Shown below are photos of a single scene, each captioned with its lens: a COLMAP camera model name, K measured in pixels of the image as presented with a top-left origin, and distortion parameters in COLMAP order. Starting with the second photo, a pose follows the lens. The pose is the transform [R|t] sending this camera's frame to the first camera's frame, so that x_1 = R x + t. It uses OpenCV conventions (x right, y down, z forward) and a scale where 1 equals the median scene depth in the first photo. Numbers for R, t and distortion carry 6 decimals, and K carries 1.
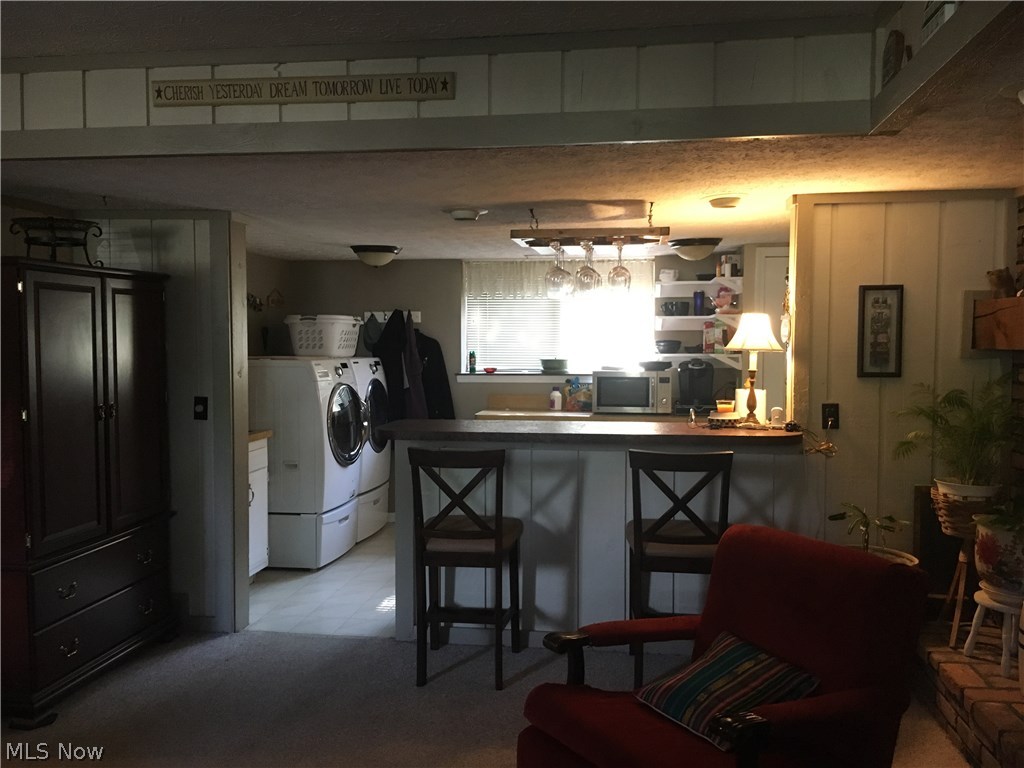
lens RADIAL K [[871.2, 0, 512.6], [0, 871.2, 386.0], [0, 0, 1]] dist [0.030616, -0.000034]
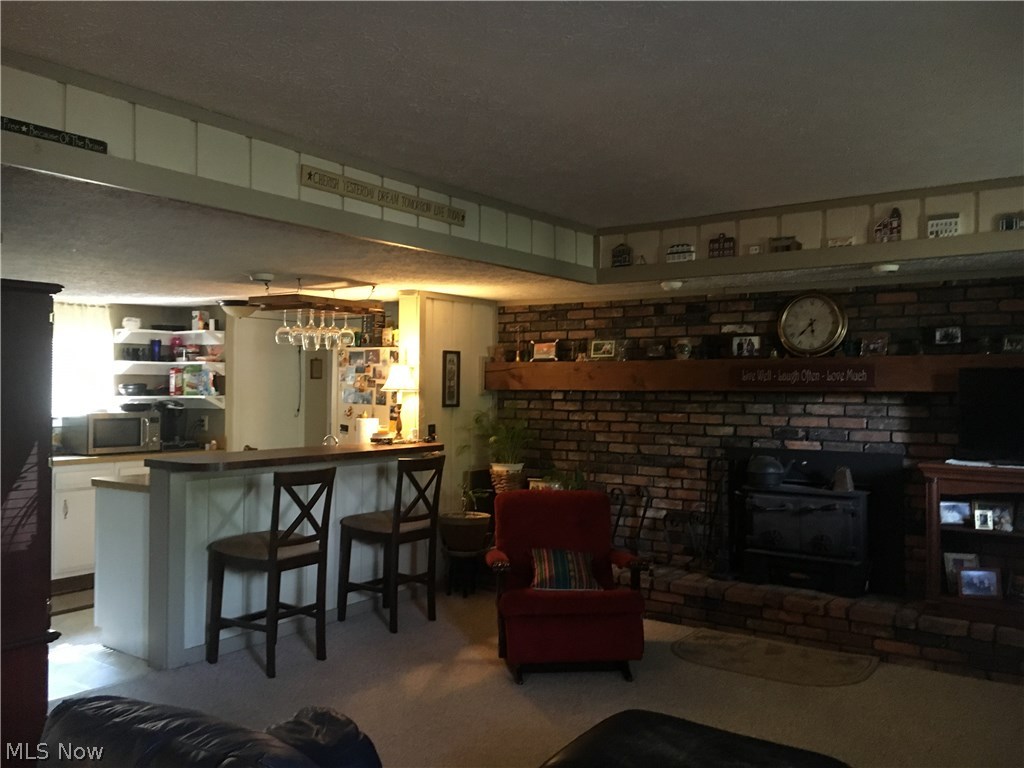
lens RADIAL K [[871.2, 0, 511.7], [0, 871.2, 384.2], [0, 0, 1]] dist [0.030616, -0.000034]
pose [[0.463642, 0.008162, 0.885985, -0.966761], [0.041334, 0.998670, -0.030831, 0.001957], [-0.885058, 0.050916, 0.462688, 0.150526]]
